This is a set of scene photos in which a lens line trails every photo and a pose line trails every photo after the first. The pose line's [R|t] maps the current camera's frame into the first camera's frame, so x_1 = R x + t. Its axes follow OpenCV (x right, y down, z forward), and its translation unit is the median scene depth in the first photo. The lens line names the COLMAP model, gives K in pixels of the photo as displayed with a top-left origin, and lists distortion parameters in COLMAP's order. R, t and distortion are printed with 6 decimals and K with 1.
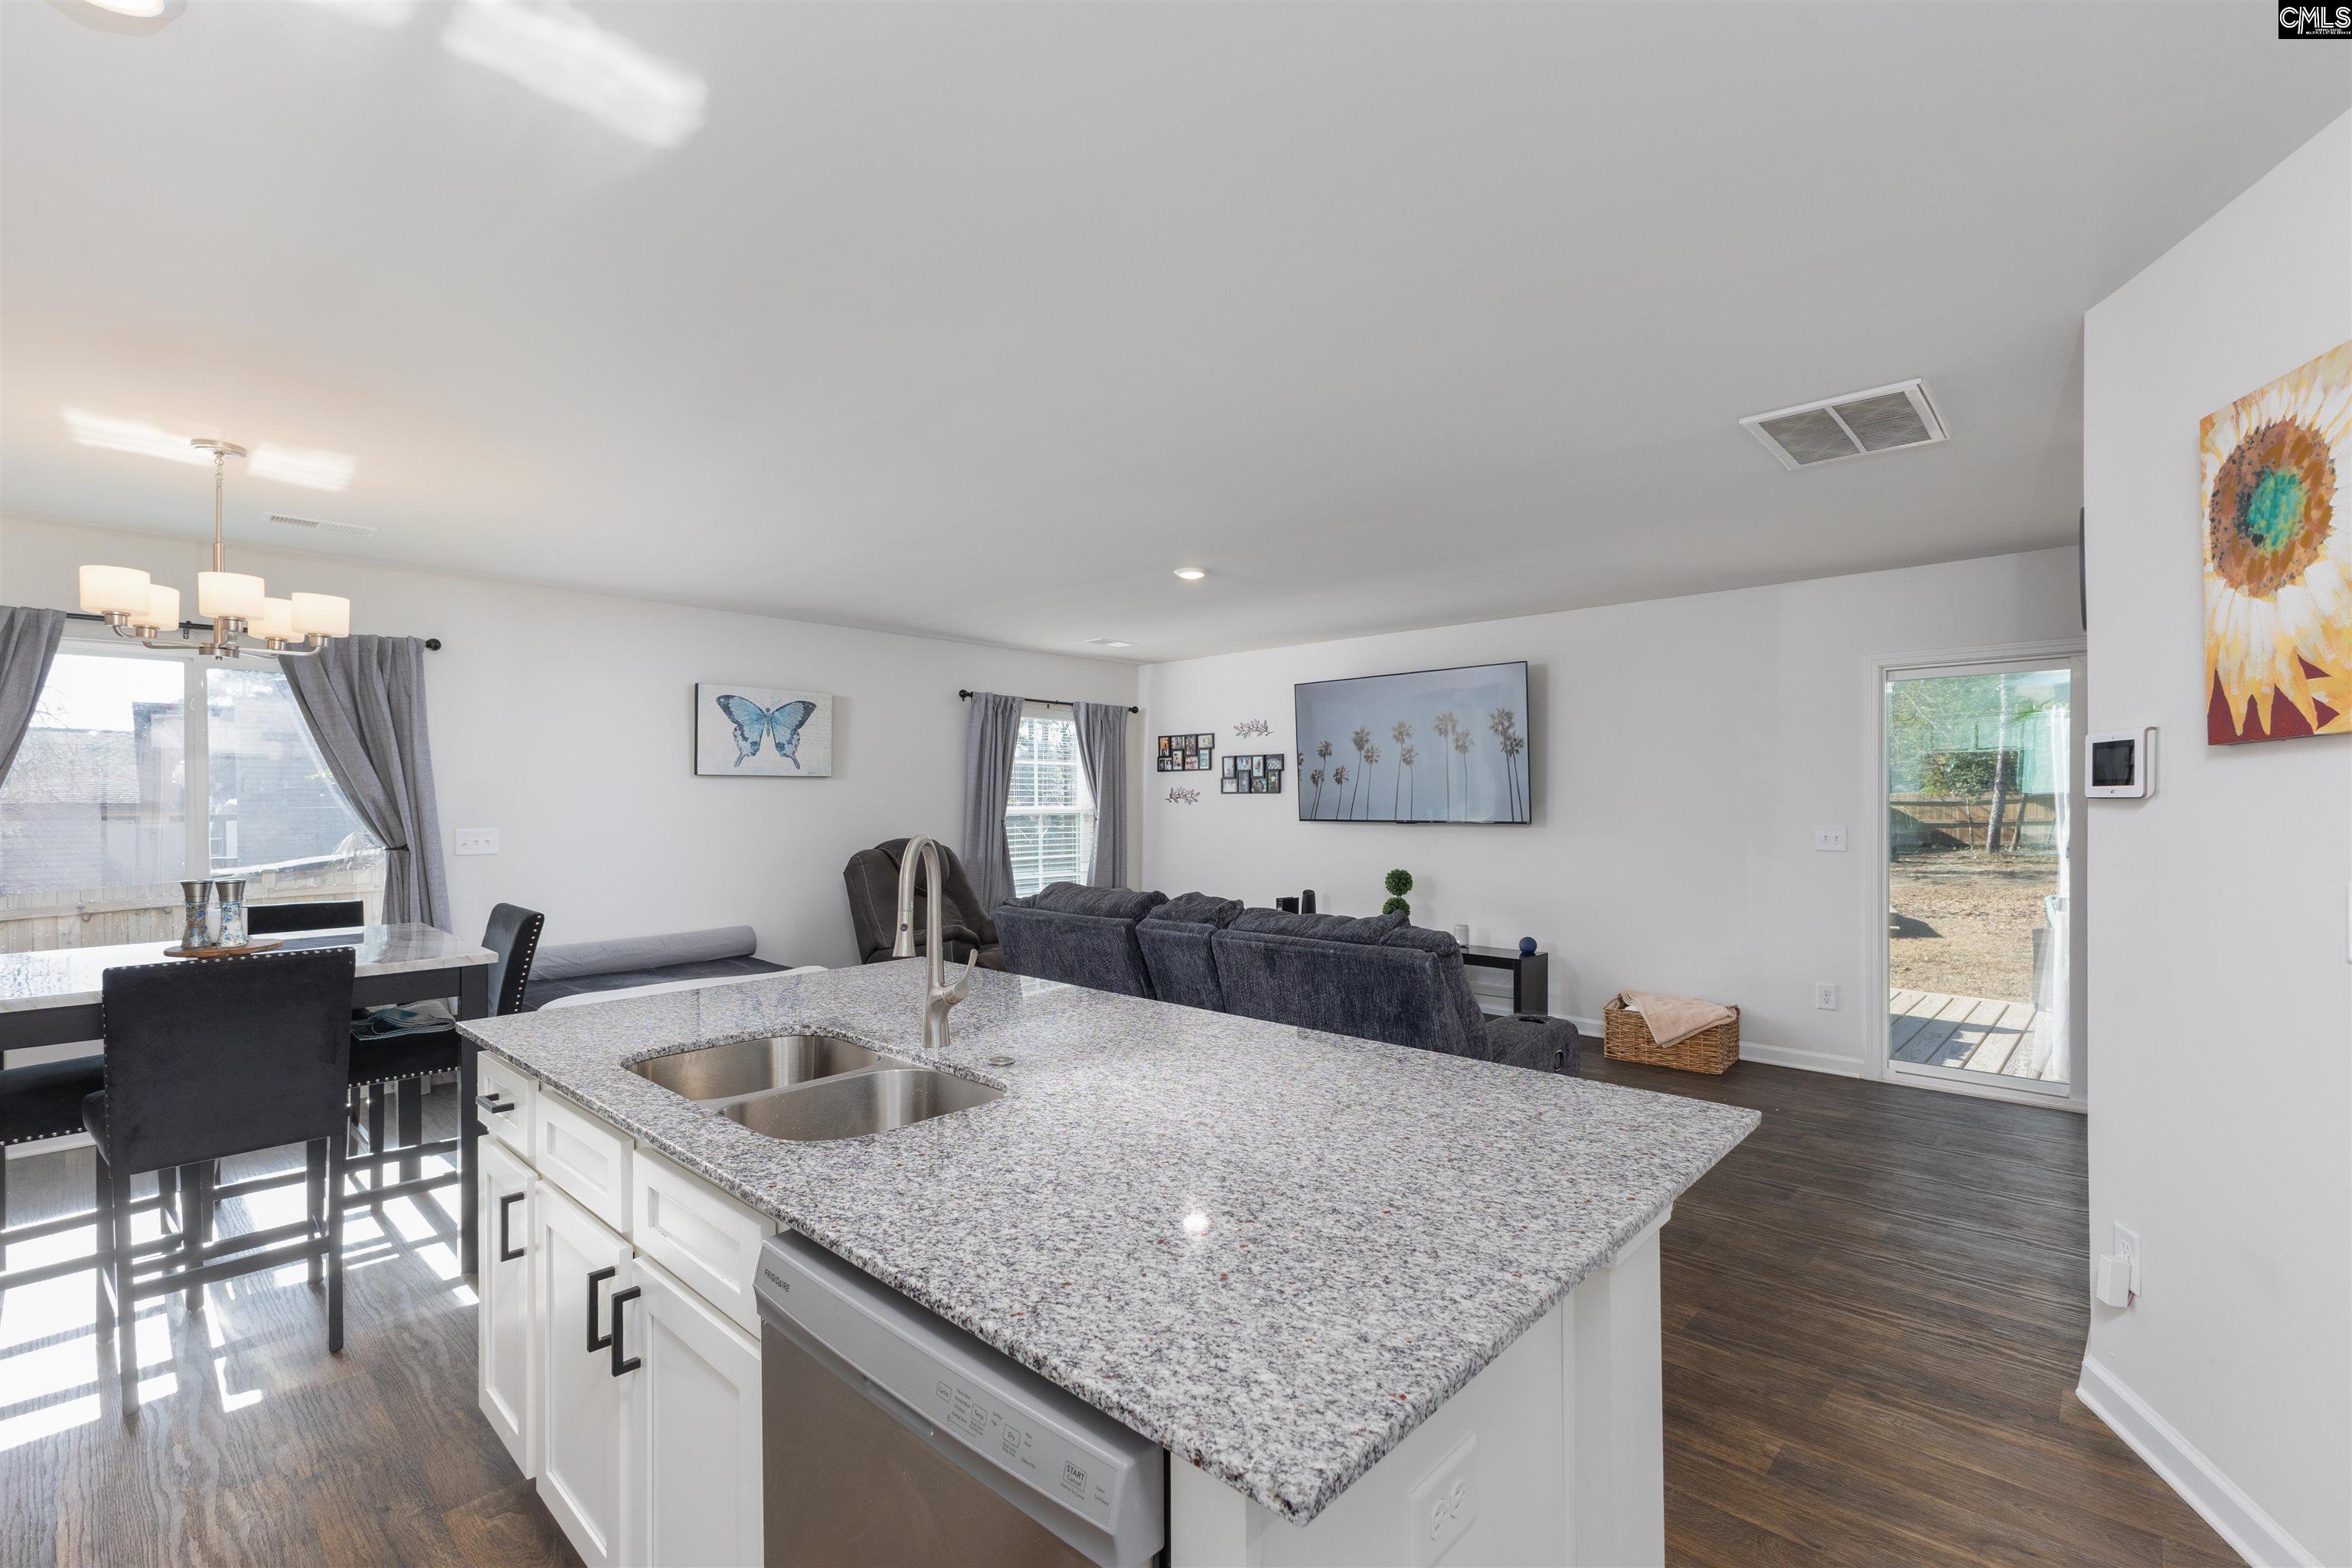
lens RADIAL K [[1019.9, 0, 1196.8], [0, 1019.9, 801.0], [0, 0, 1]] dist [0.015757, -0.003831]
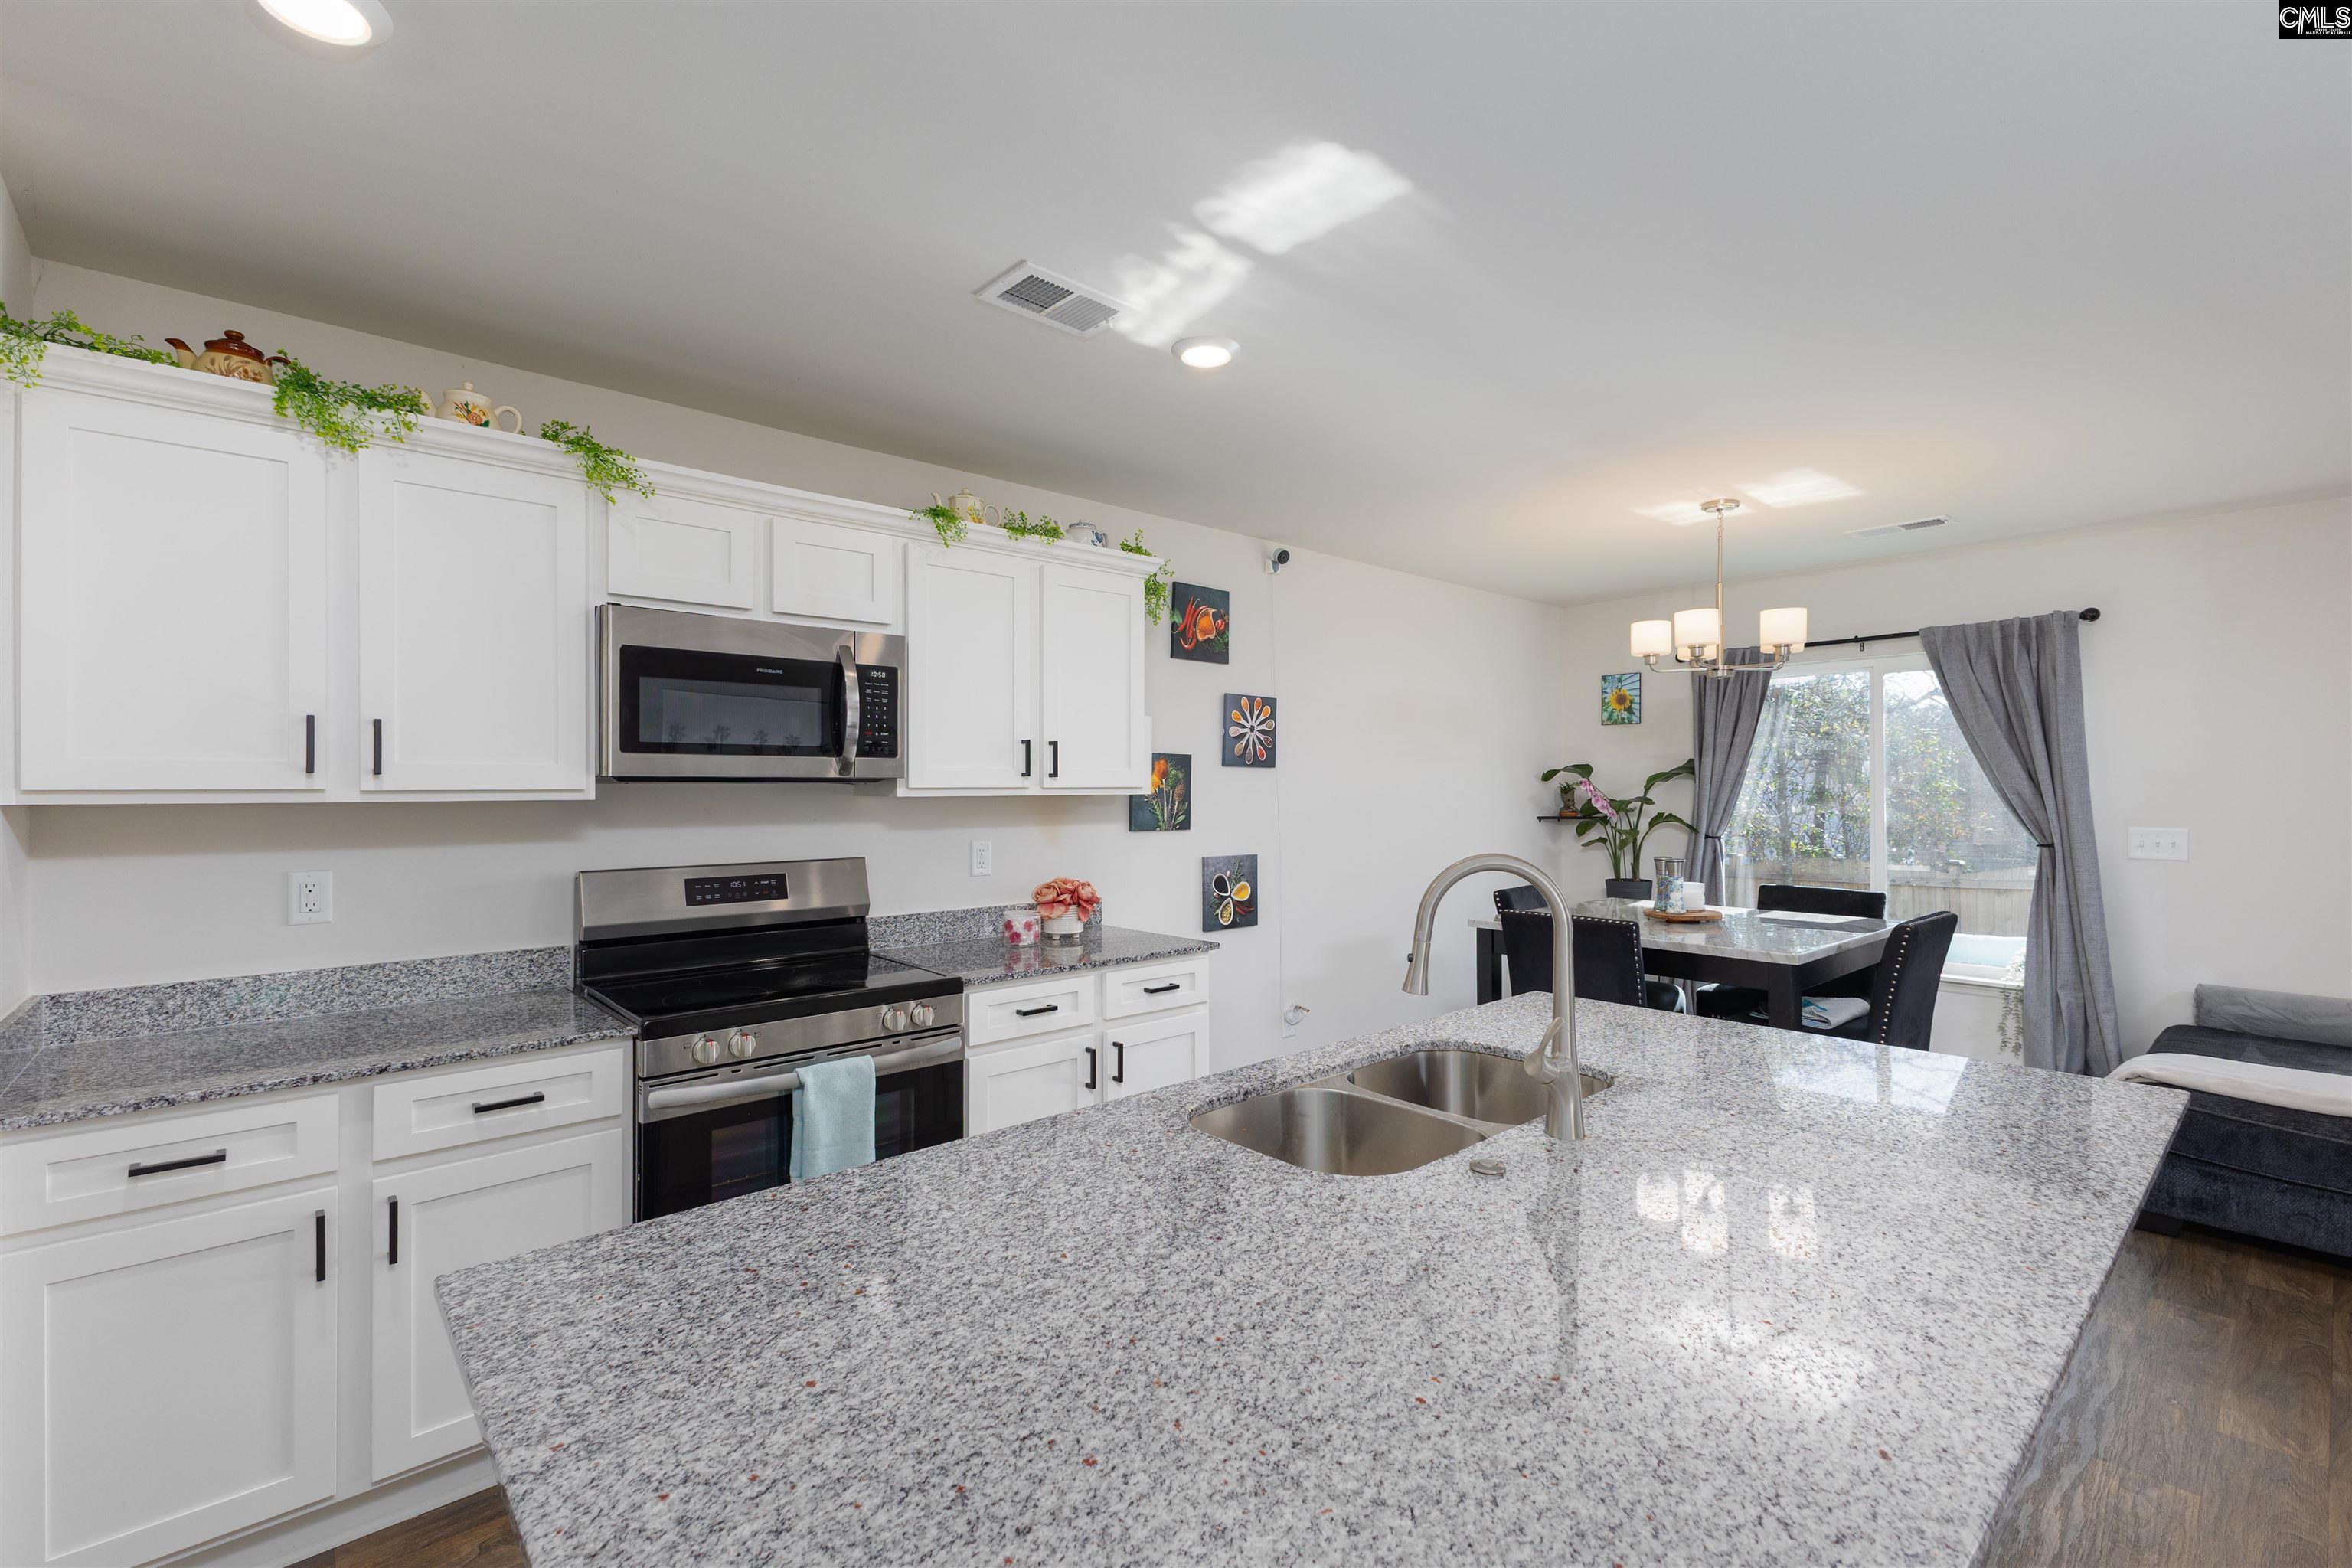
lens RADIAL K [[1019.9, 0, 1164.4], [0, 1019.9, 783.1], [0, 0, 1]] dist [0.015757, -0.003831]
pose [[-0.108905, -0.002144, -0.994050, 0.173141], [0.000908, 0.999997, -0.002256, -0.006529], [0.994052, -0.001148, -0.108902, 0.256691]]
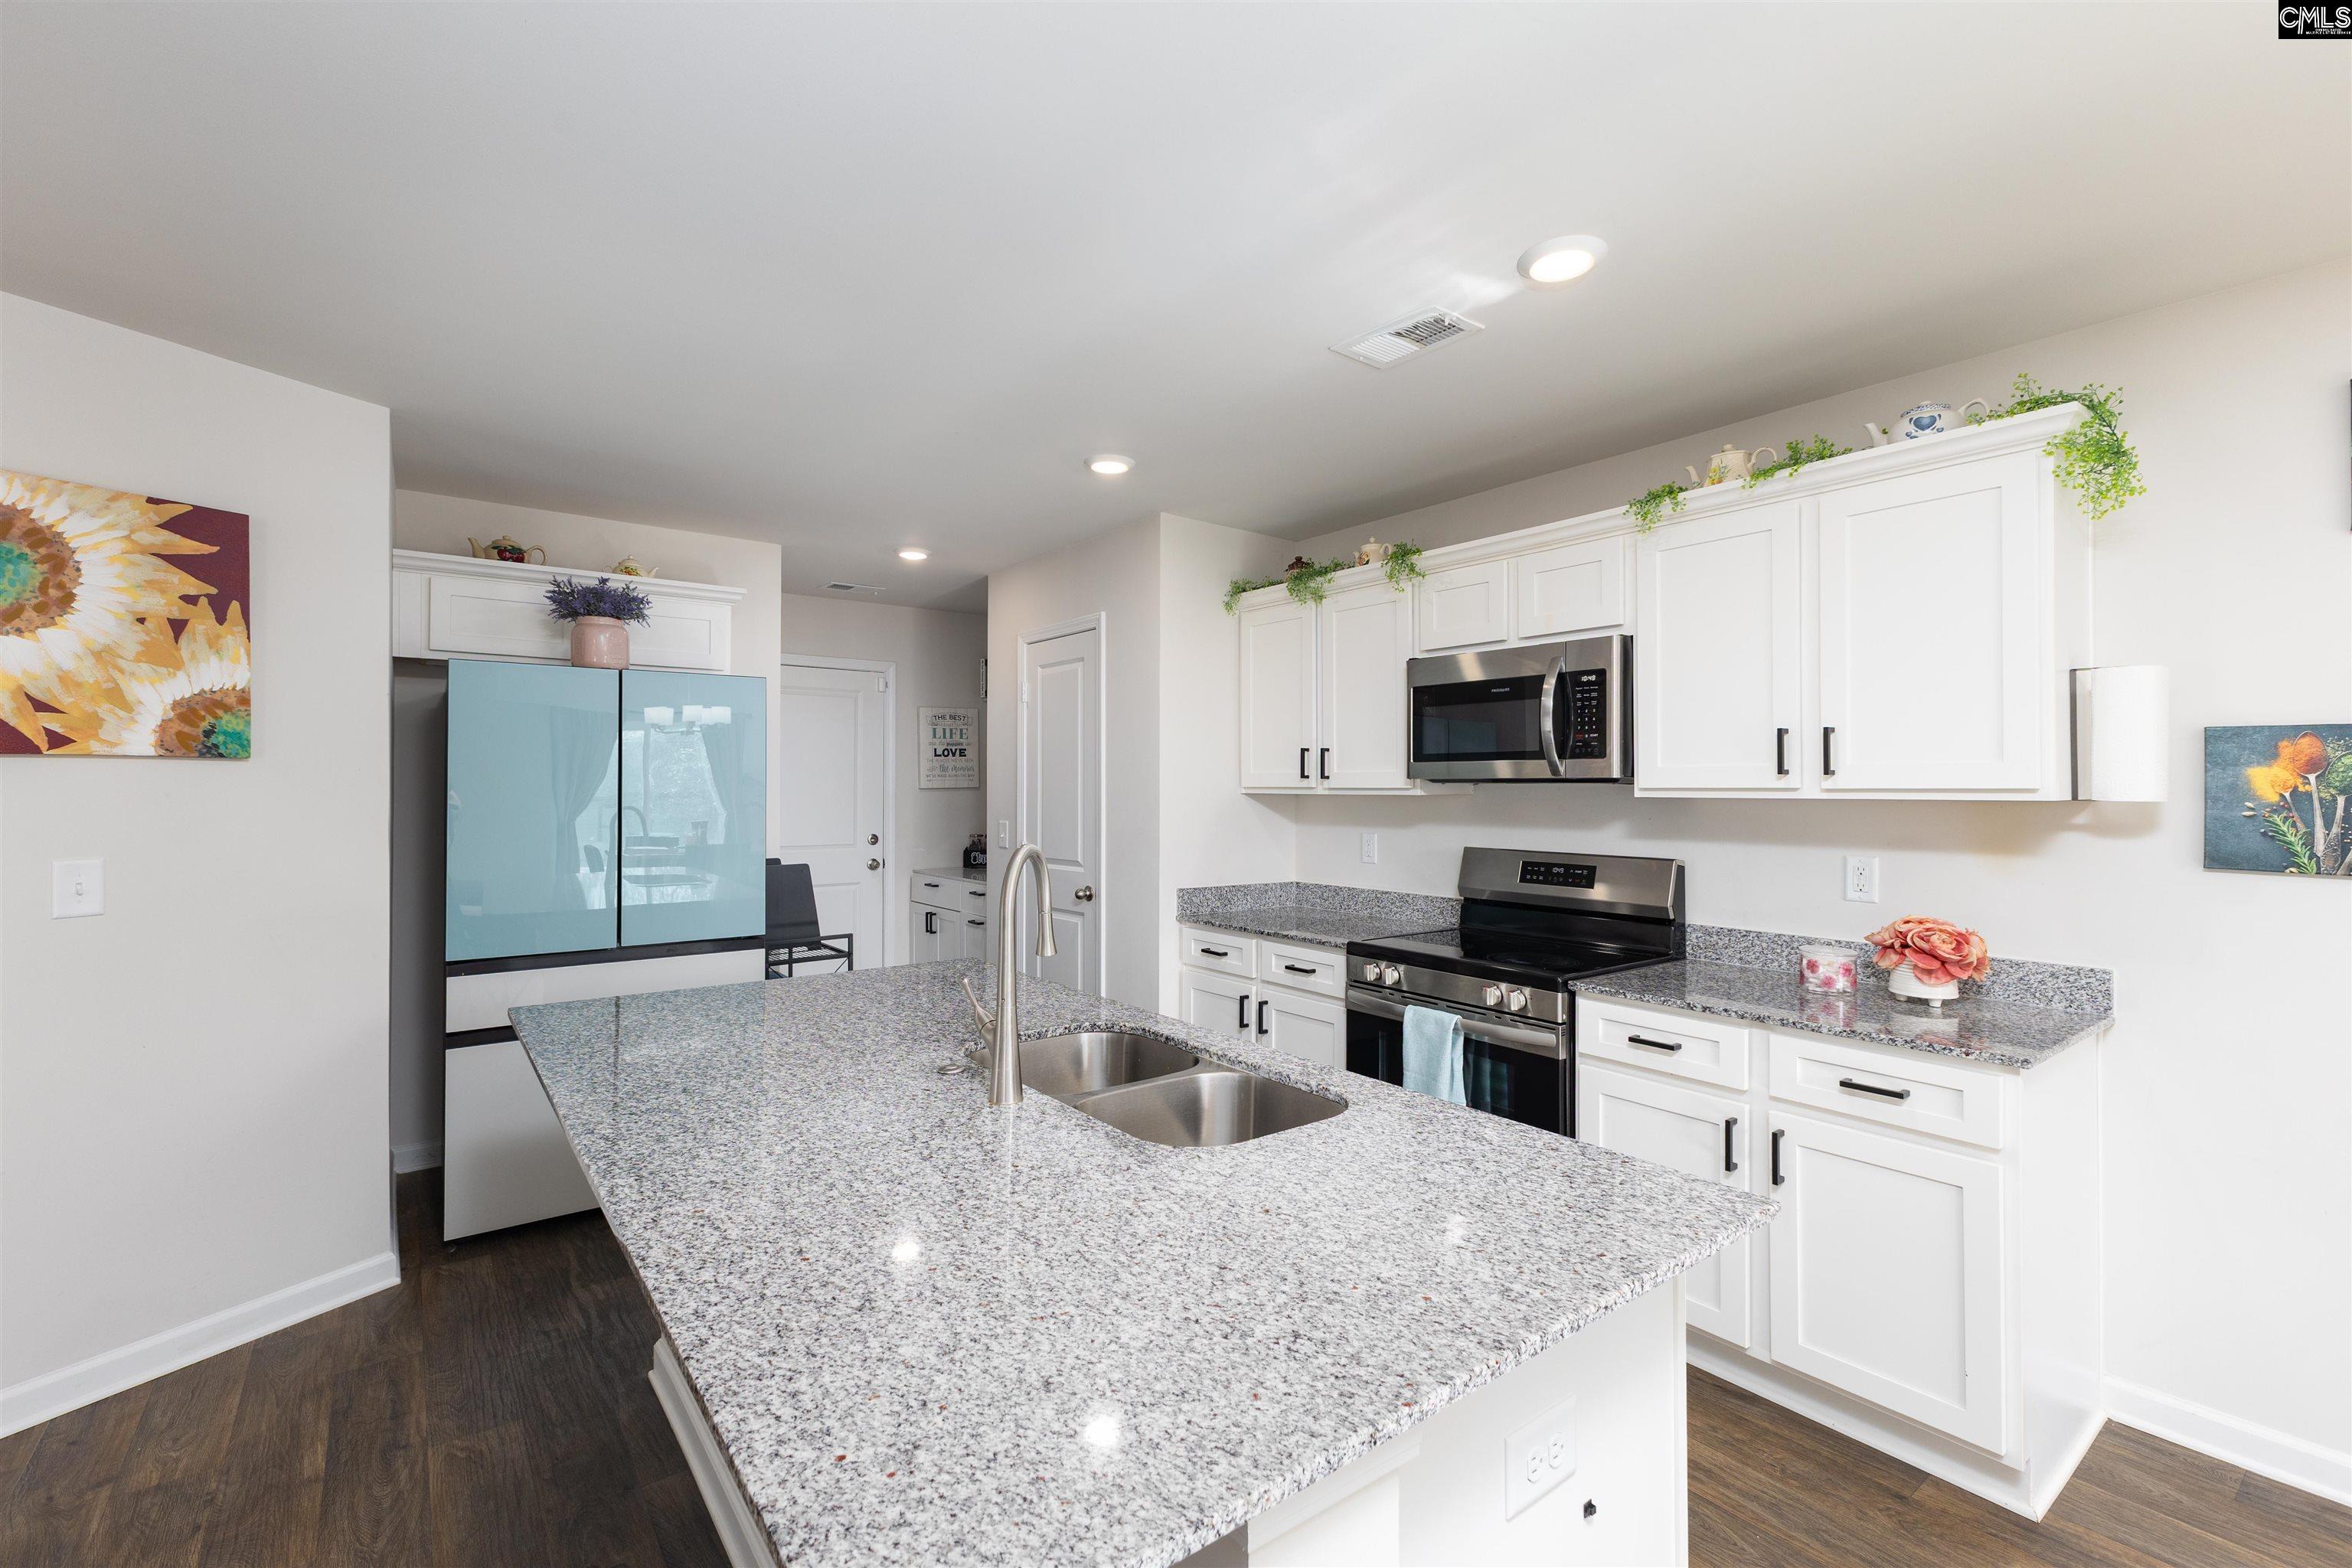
lens RADIAL K [[1019.9, 0, 1198.9], [0, 1019.9, 781.9], [0, 0, 1]] dist [0.015757, -0.003831]
pose [[-0.987330, -0.000456, 0.158681, -0.177462], [-0.000873, 0.999996, -0.002557, -0.006838], [-0.158679, -0.002663, -0.987327, 0.588231]]
